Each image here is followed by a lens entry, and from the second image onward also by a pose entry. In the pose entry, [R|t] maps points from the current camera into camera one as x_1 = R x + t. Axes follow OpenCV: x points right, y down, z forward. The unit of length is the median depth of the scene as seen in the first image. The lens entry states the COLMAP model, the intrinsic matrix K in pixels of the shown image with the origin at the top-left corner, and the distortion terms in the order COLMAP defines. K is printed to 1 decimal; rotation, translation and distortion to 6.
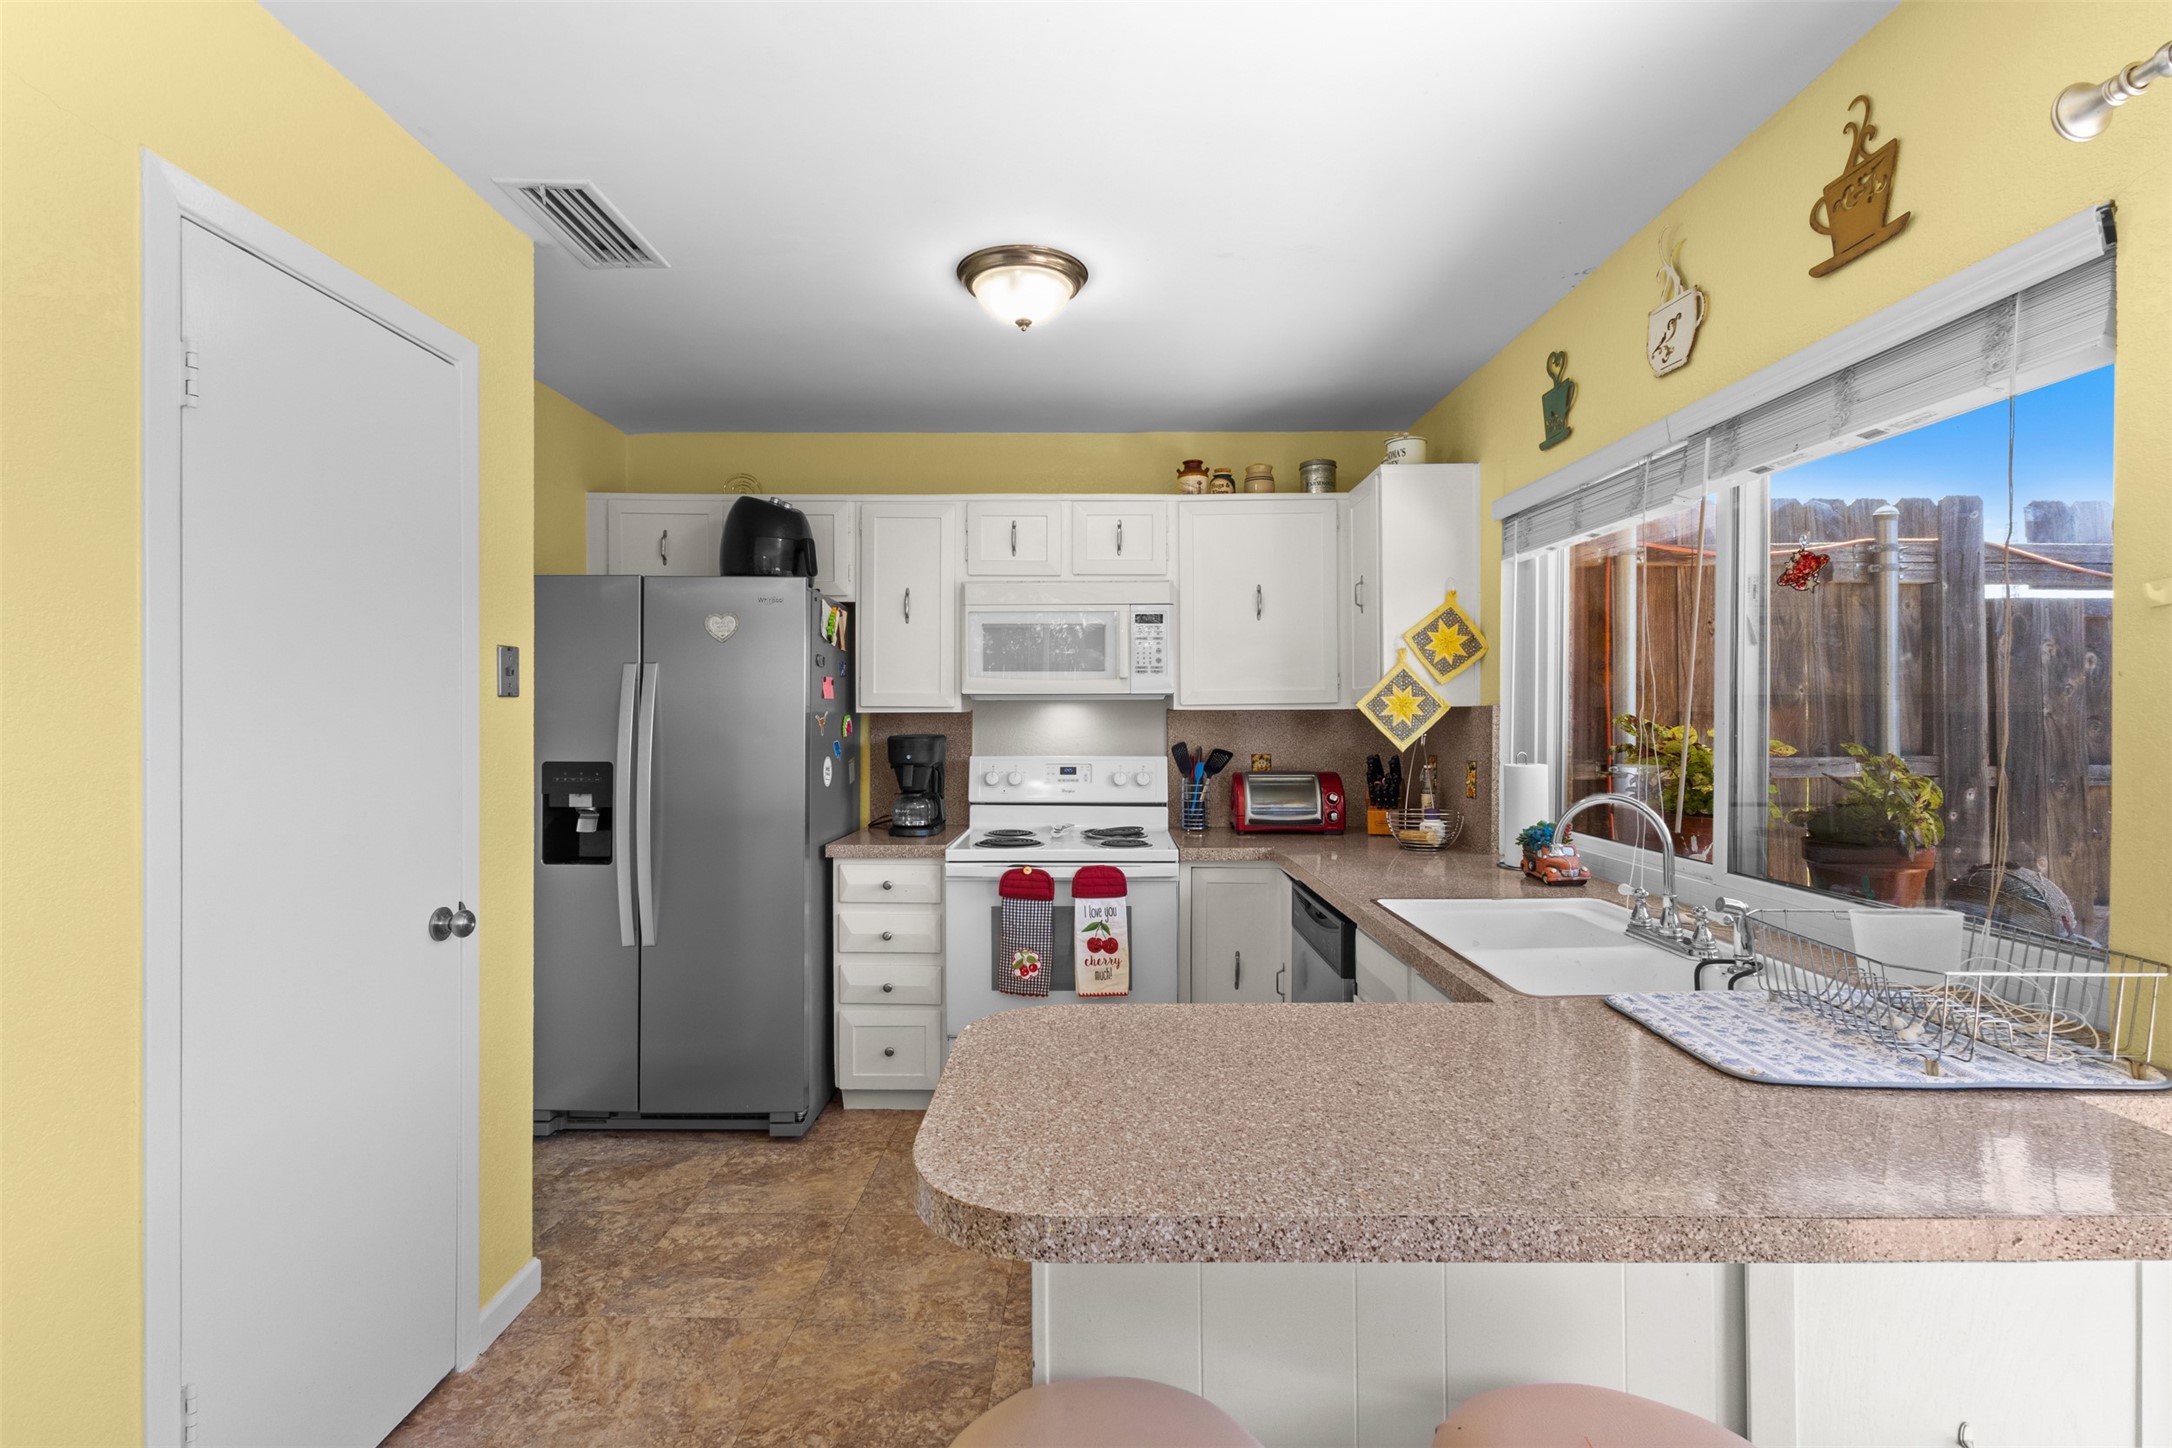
lens RADIAL K [[999.2, 0, 1084.2], [0, 999.2, 718.1], [0, 0, 1]] dist [0.002465, 0.001409]
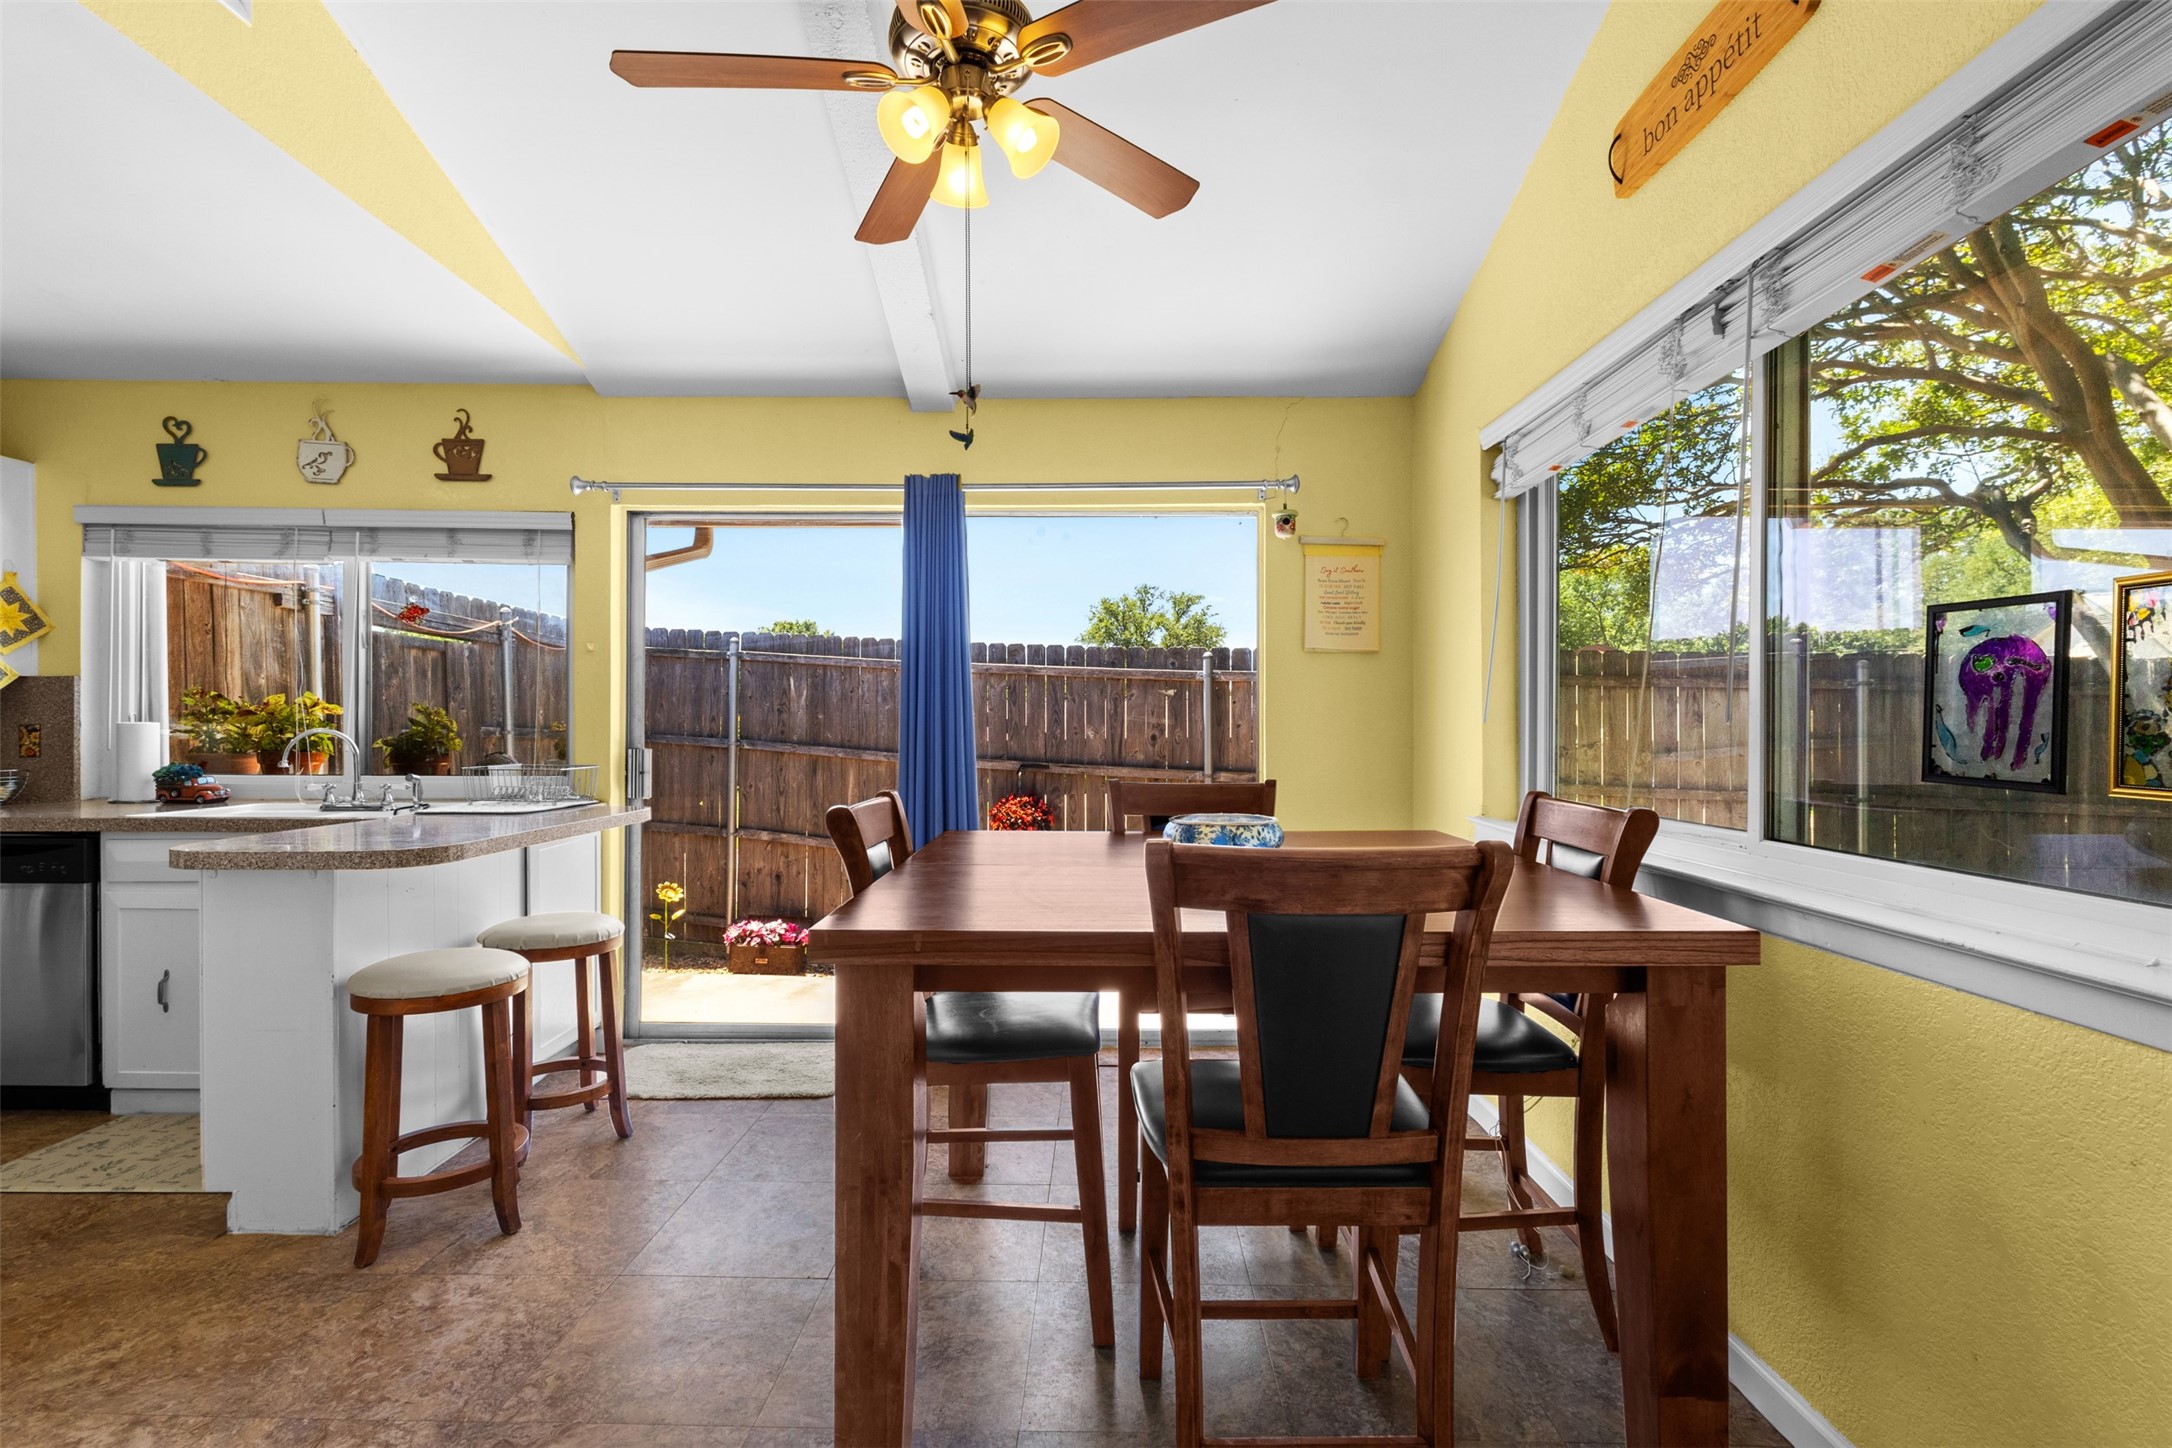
lens RADIAL K [[1005.9, 0, 1080.6], [0, 1005.9, 727.6], [0, 0, 1]] dist [0.003204, 0.002153]
pose [[0.003223, 0.004895, 0.999983, -0.737255], [-0.000783, 0.999988, -0.004893, 0.049923], [-0.999994, -0.000767, 0.003227, -0.192555]]
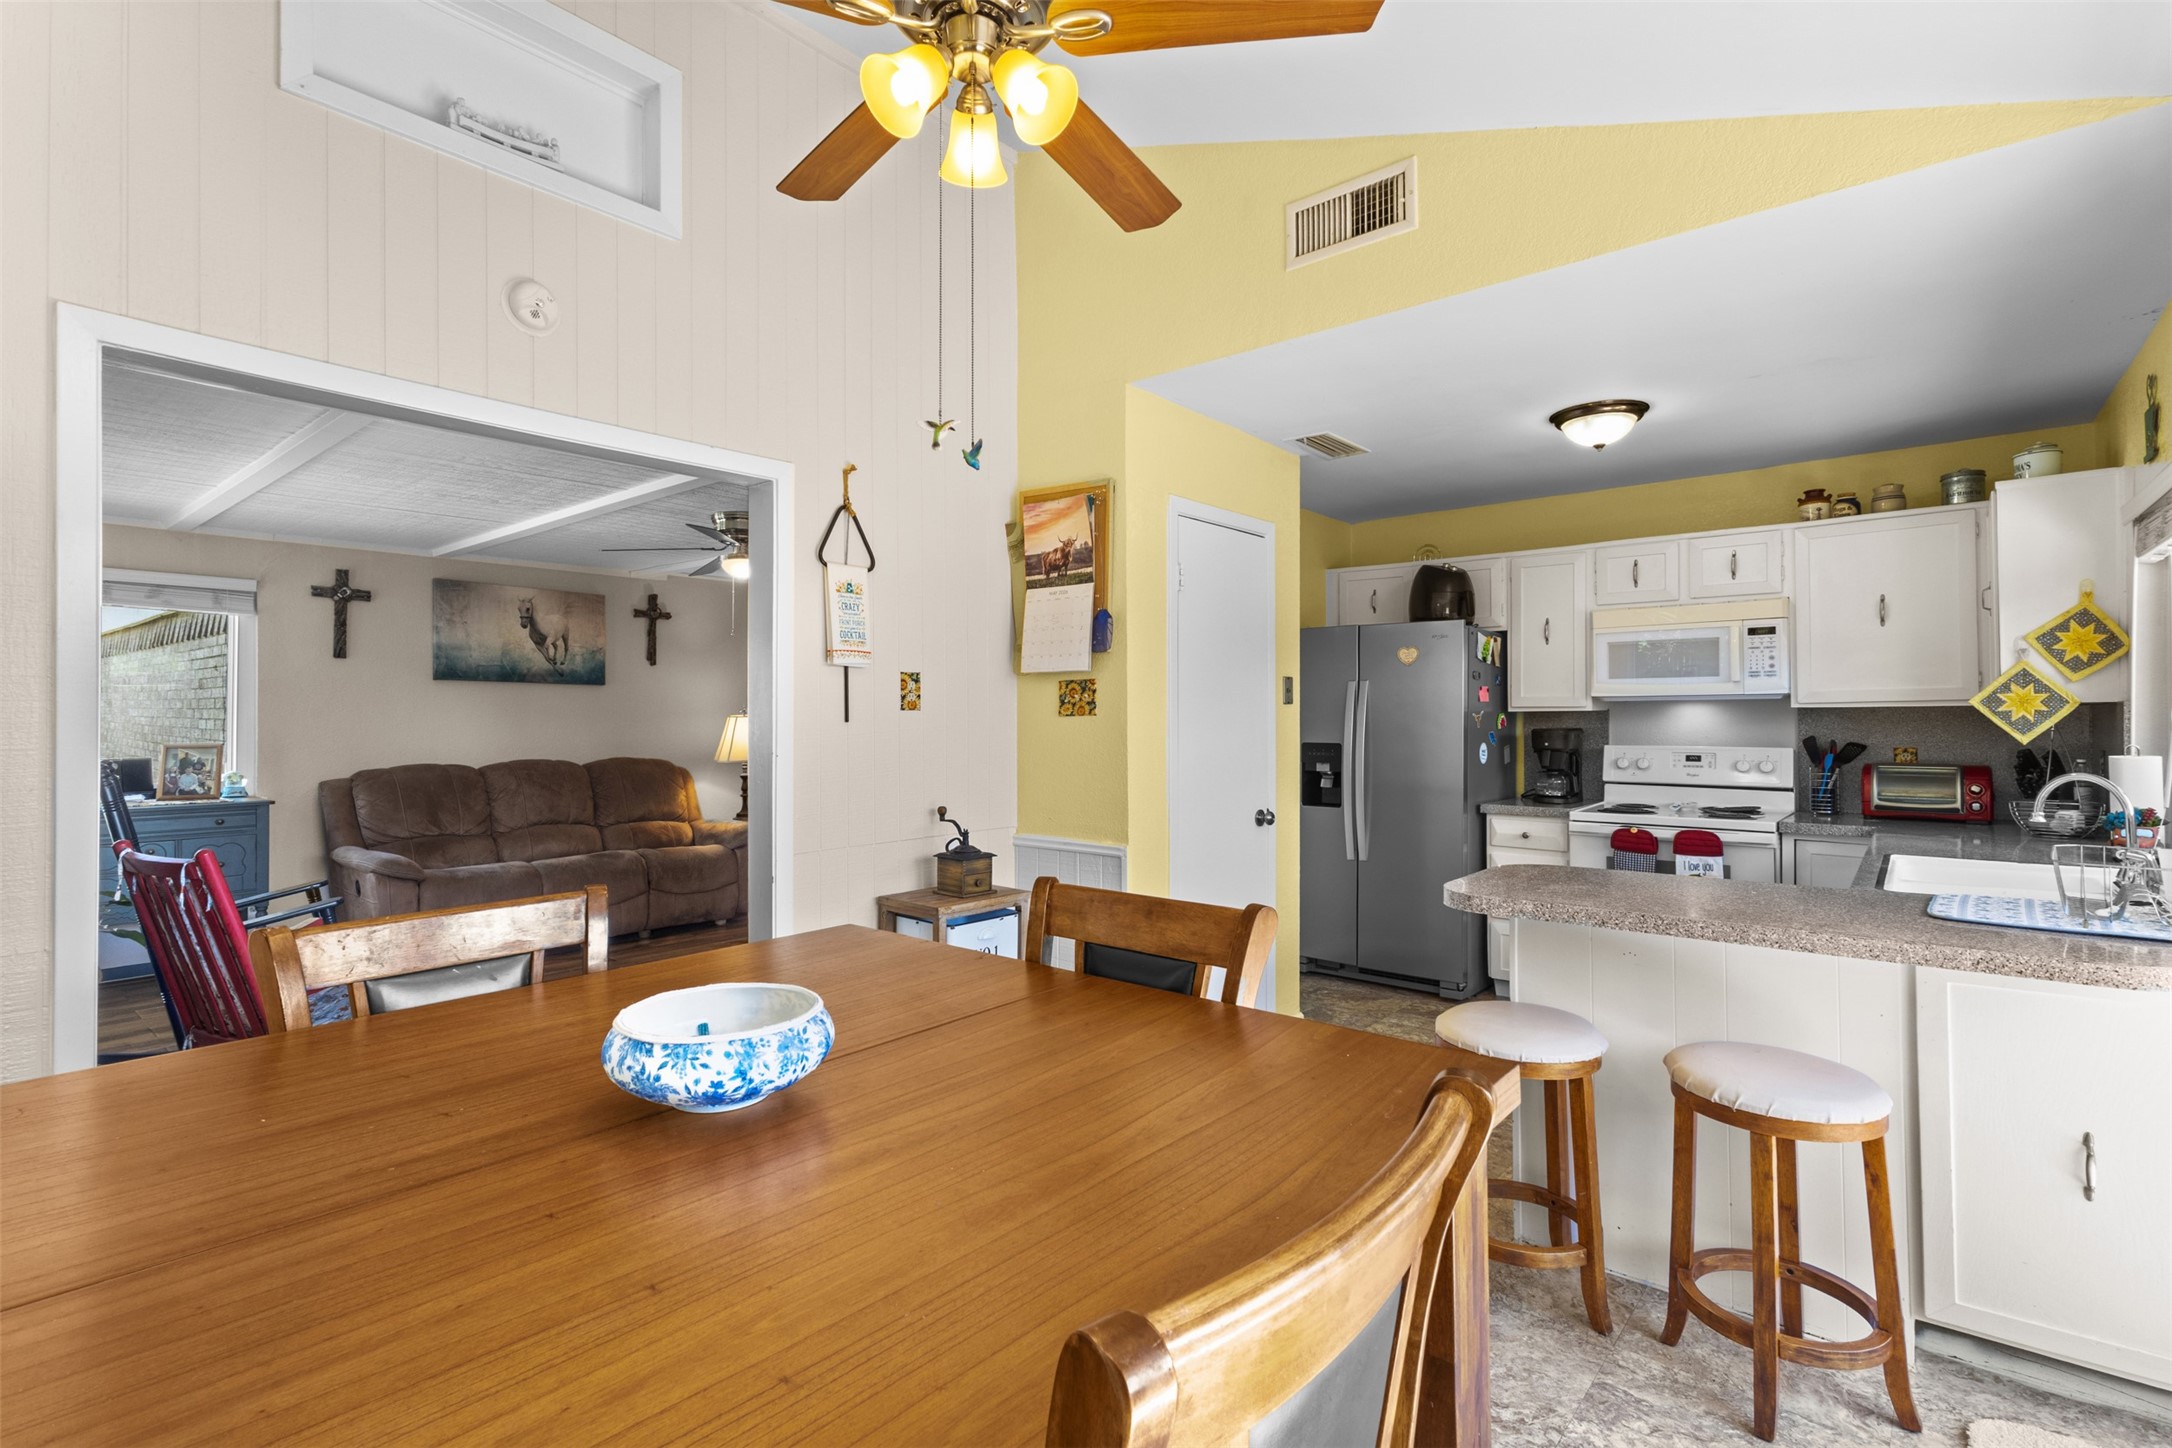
lens RADIAL K [[1005.9, 0, 1080.6], [0, 1005.9, 727.6], [0, 0, 1]] dist [0.003204, 0.002153]
pose [[0.764089, 0.004513, -0.645095, 0.238797], [0.001723, 0.999958, 0.009037, 0.003551], [0.645108, -0.008017, 0.764049, -0.480986]]
